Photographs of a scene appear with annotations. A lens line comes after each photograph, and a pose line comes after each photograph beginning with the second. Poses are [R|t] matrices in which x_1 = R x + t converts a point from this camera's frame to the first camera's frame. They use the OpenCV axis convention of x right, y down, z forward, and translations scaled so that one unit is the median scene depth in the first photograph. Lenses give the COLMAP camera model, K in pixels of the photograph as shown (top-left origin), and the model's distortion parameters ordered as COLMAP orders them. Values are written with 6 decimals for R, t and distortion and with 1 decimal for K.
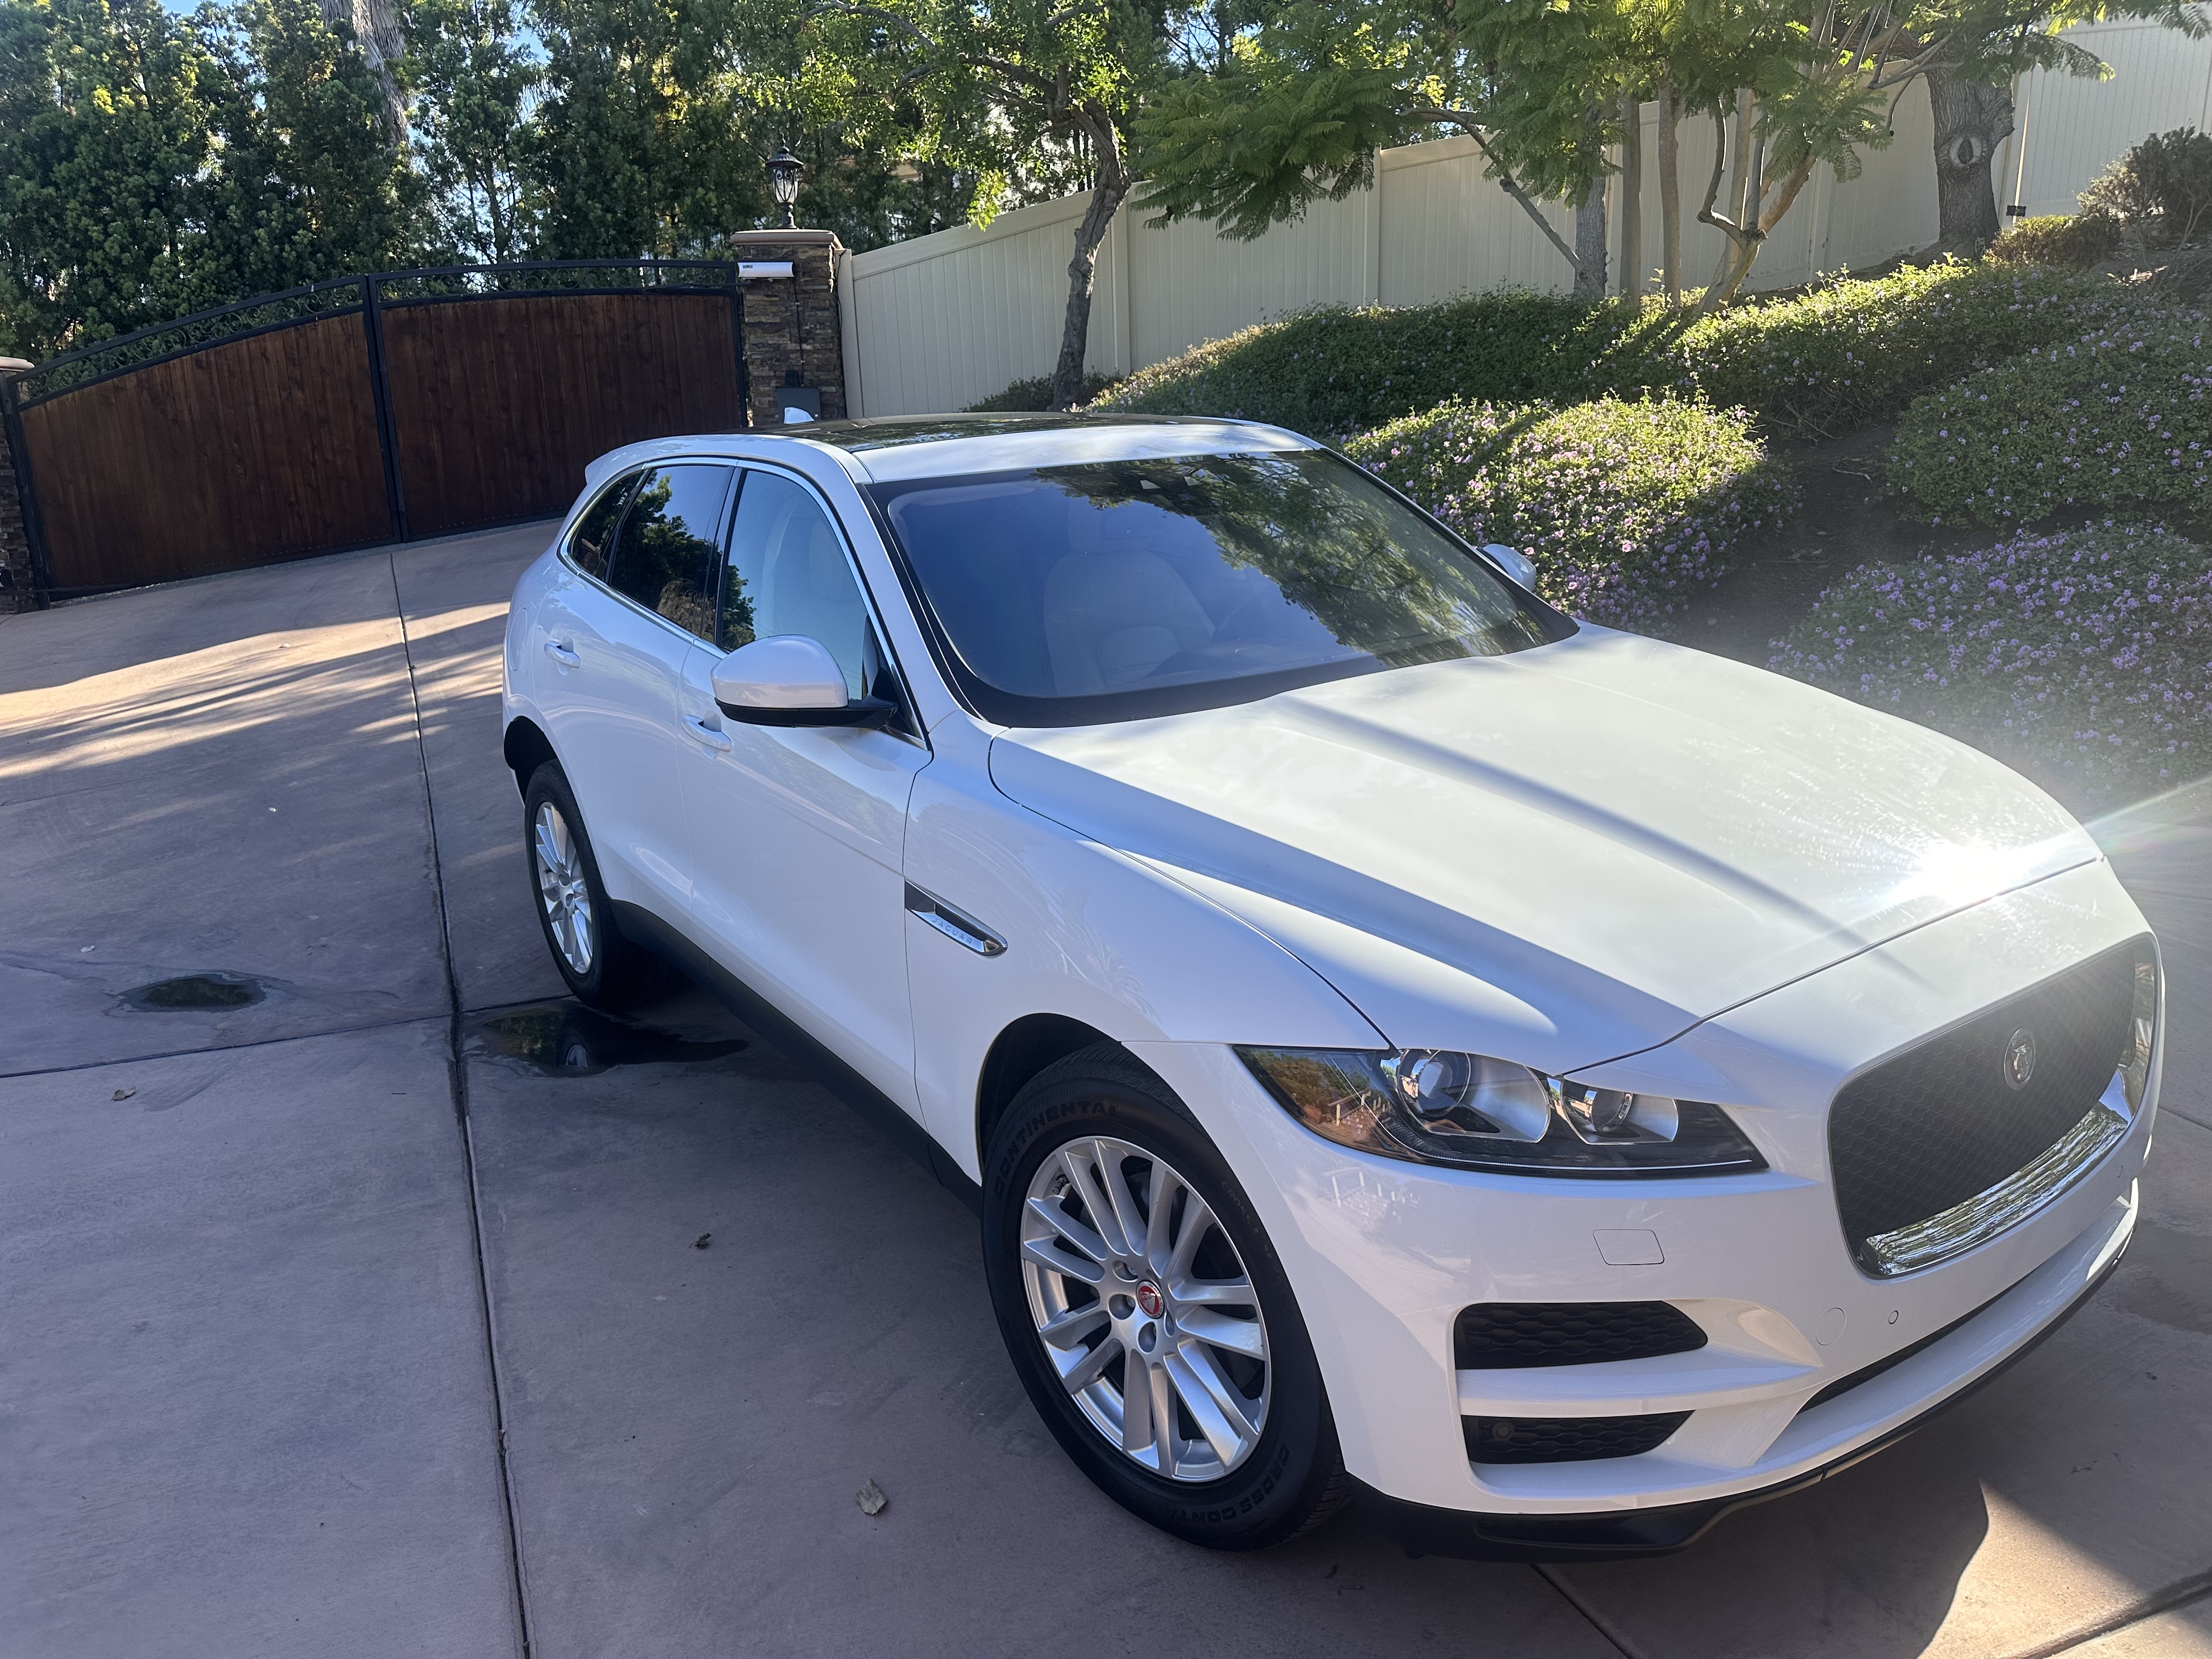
lens RADIAL K [[1499.9, 0, 1153.8], [0, 1499.9, 835.5], [0, 0, 1]] dist [-0.003346, -0.014377]
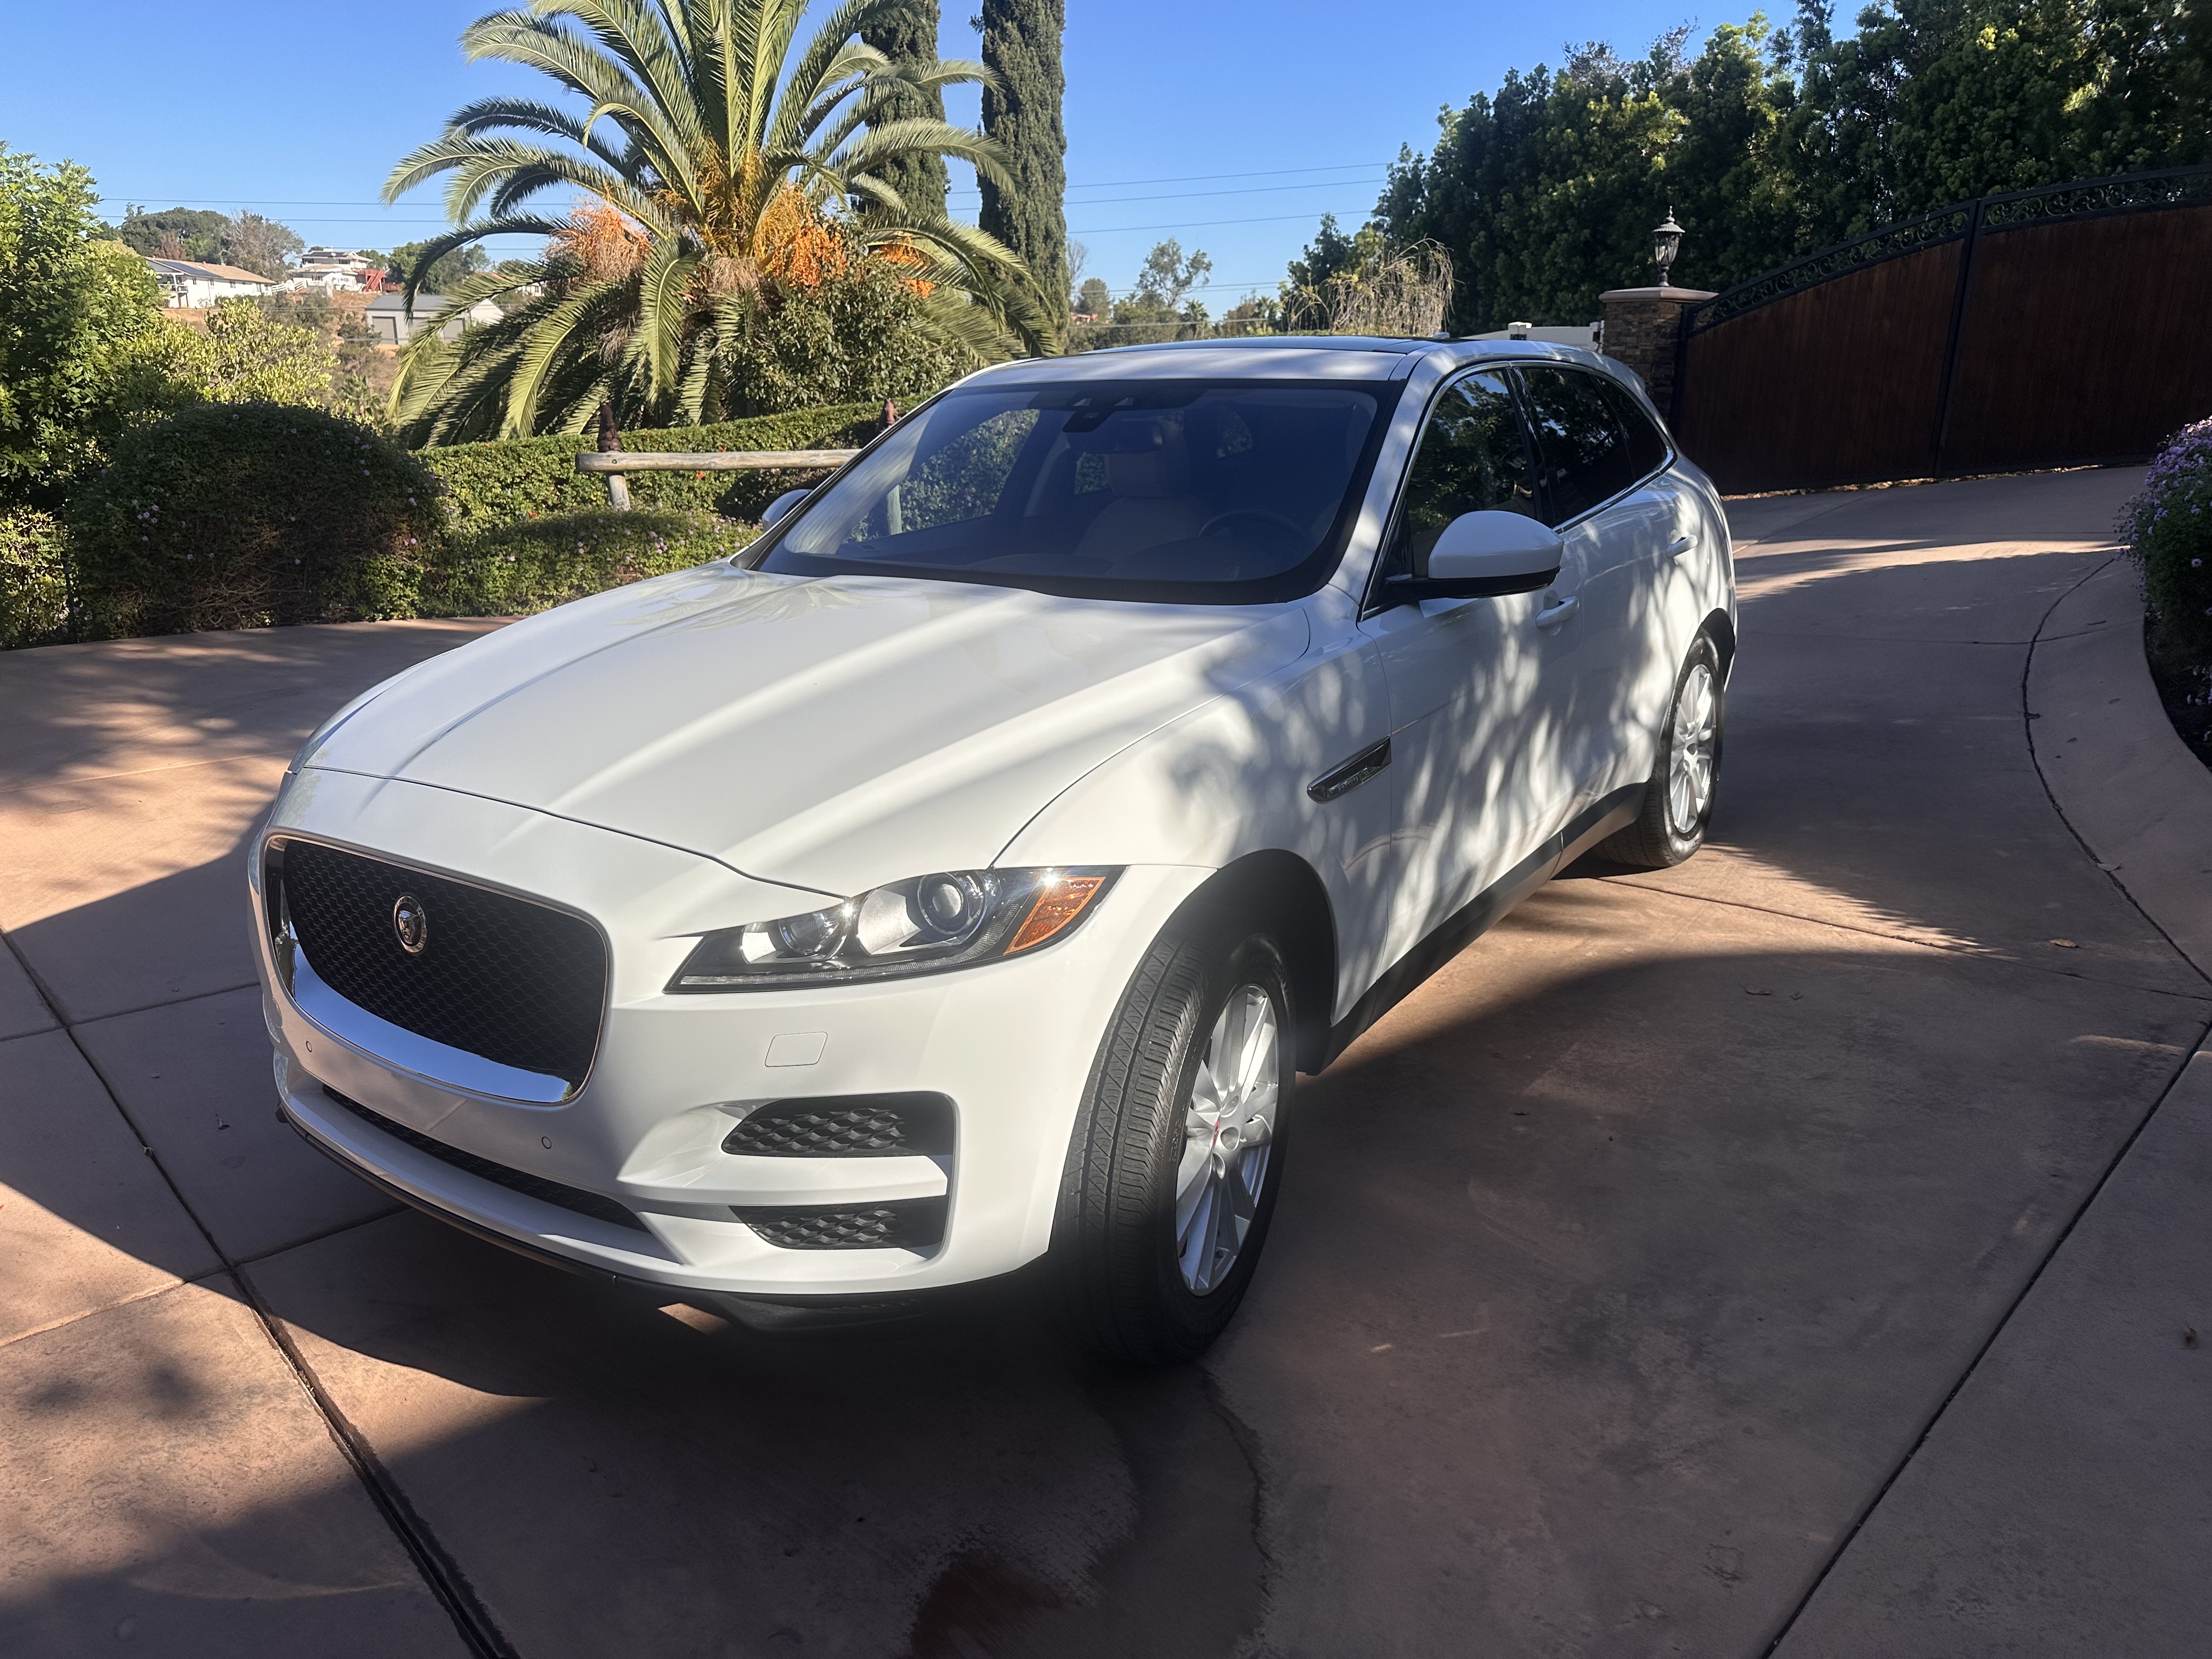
lens RADIAL K [[1499.9, 0, 1118.7], [0, 1499.9, 833.5], [0, 0, 1]] dist [-0.003346, -0.014377]
pose [[0.381441, 0.287840, -0.878437, 0.175031], [-0.250301, 0.946946, 0.201601, -0.027639], [0.889861, 0.142974, 0.433250, 0.097758]]
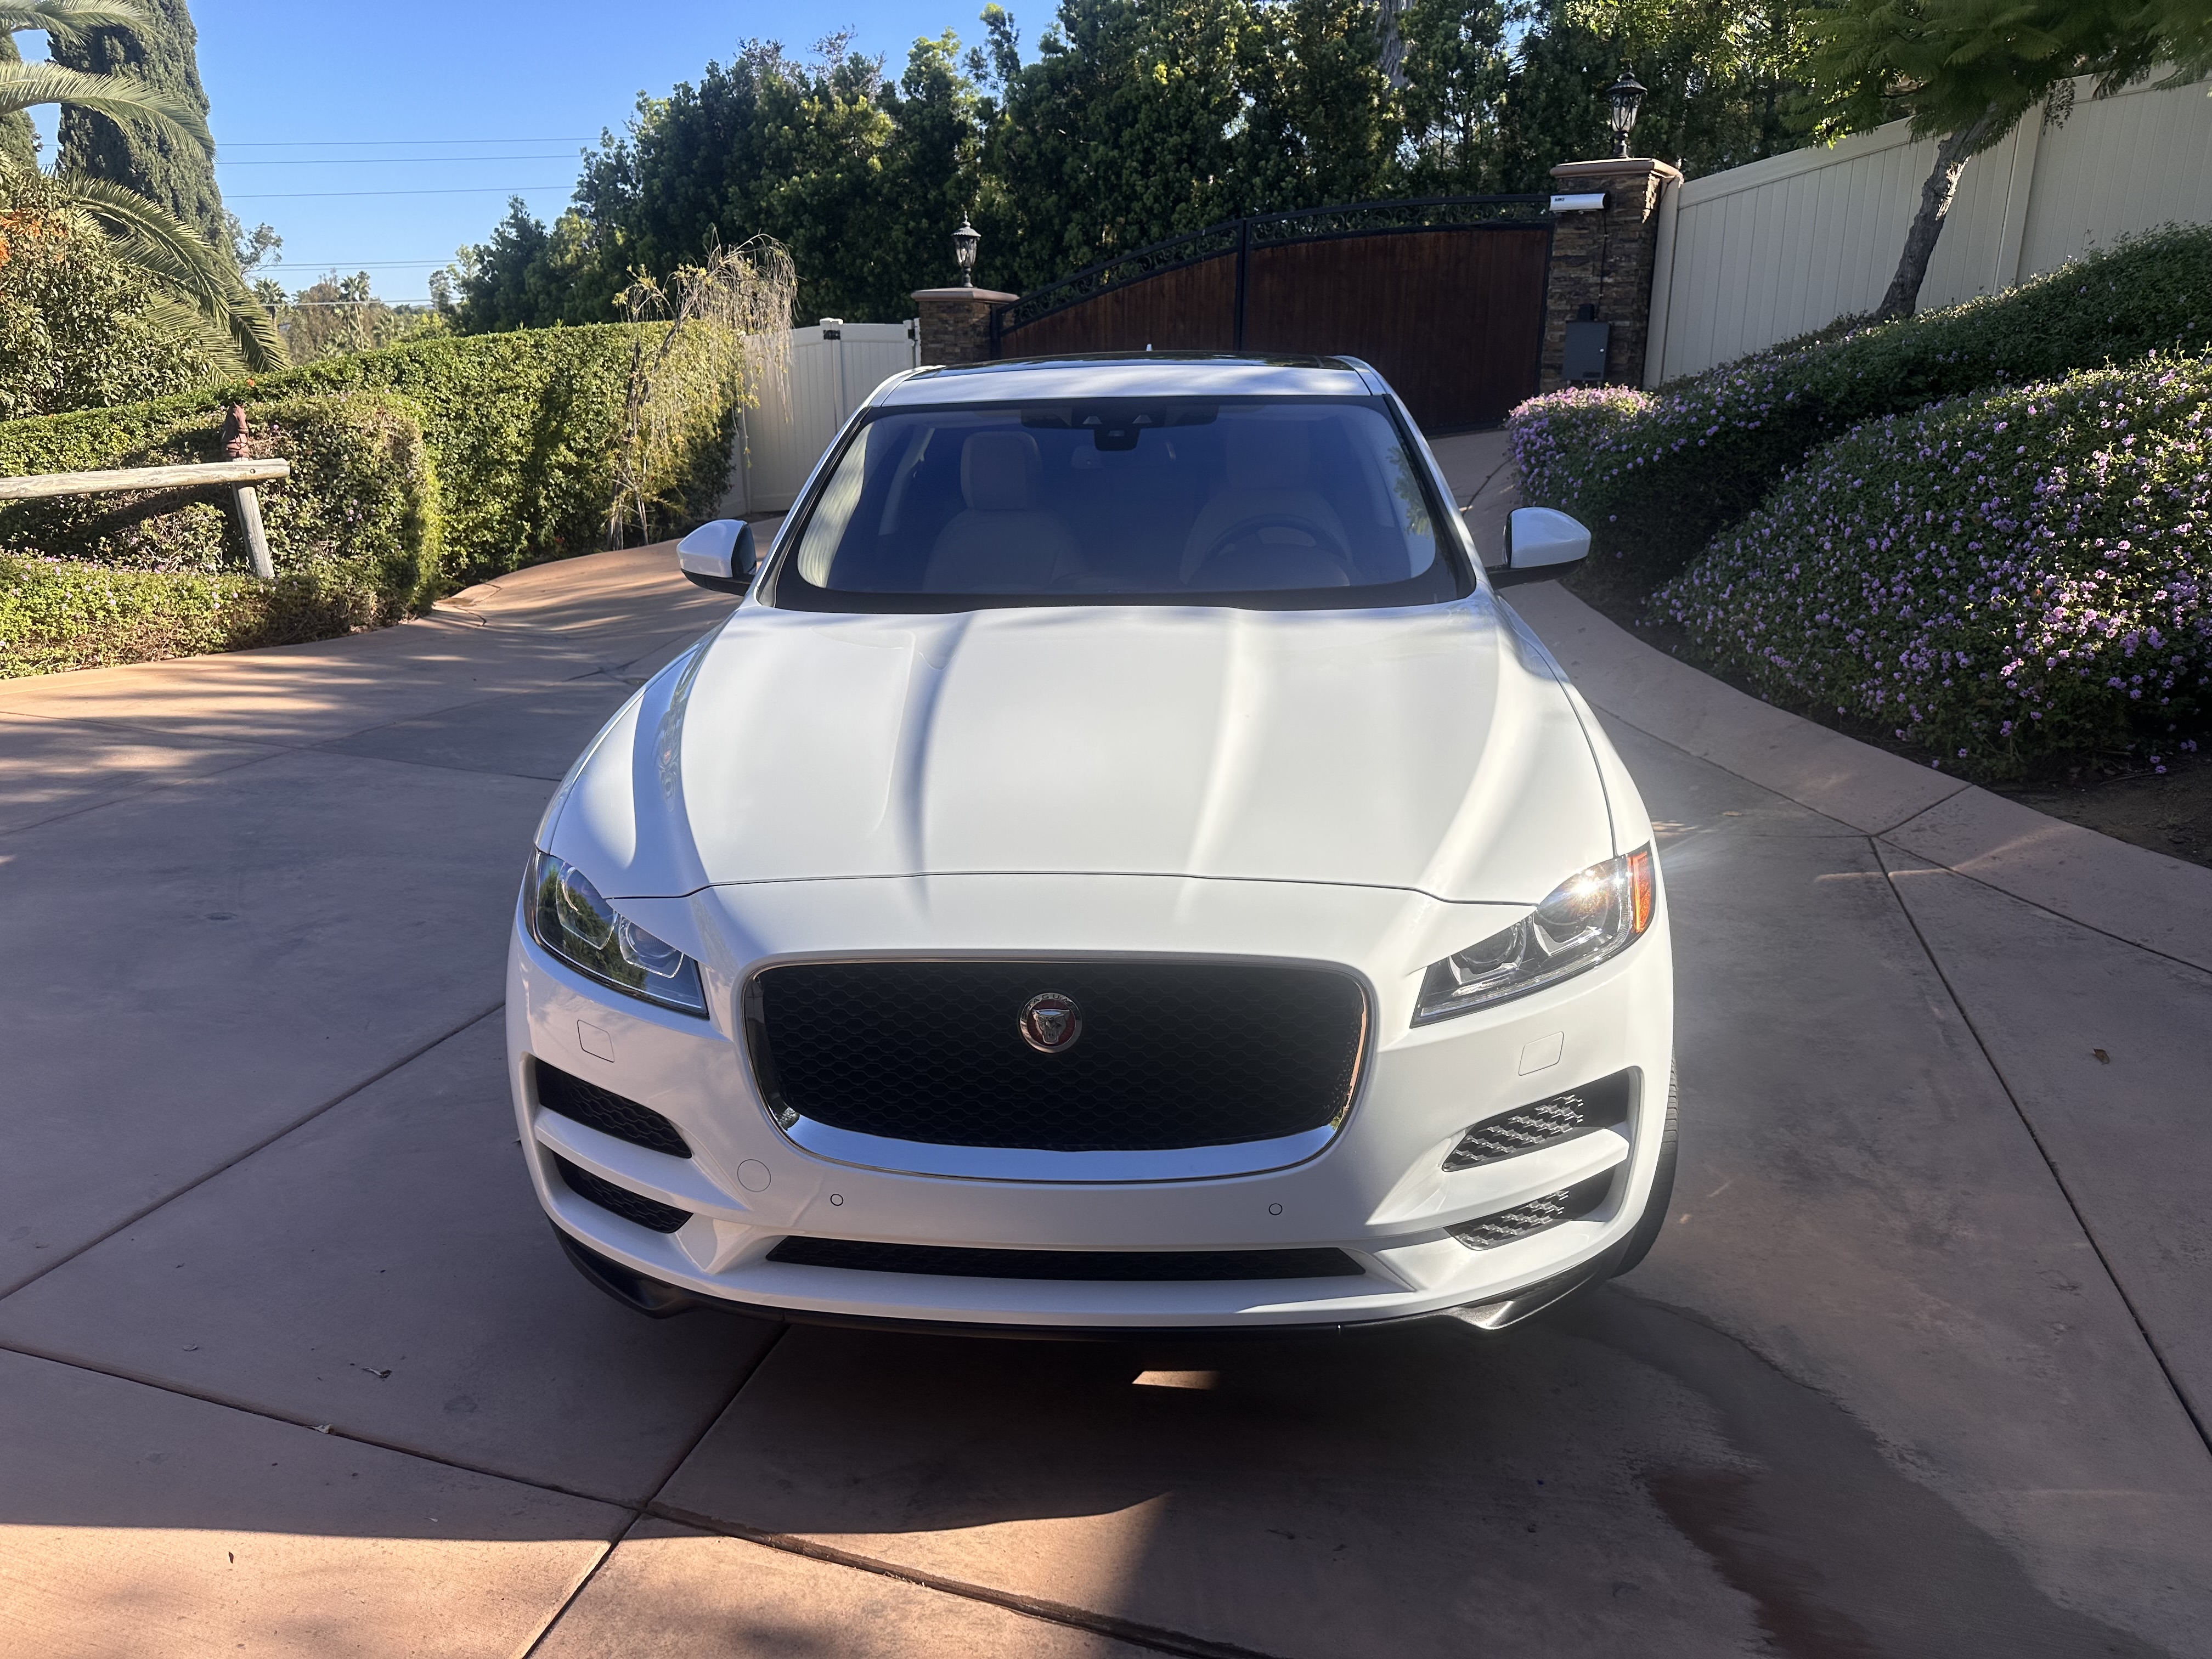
lens RADIAL K [[1499.9, 0, 1107.3], [0, 1499.9, 828.4], [0, 0, 1]] dist [-0.003346, -0.014377]
pose [[0.782866, 0.201931, -0.588511, 0.118591], [-0.178937, 0.978980, 0.097879, -0.008977], [0.595905, 0.028680, 0.802543, 0.021045]]
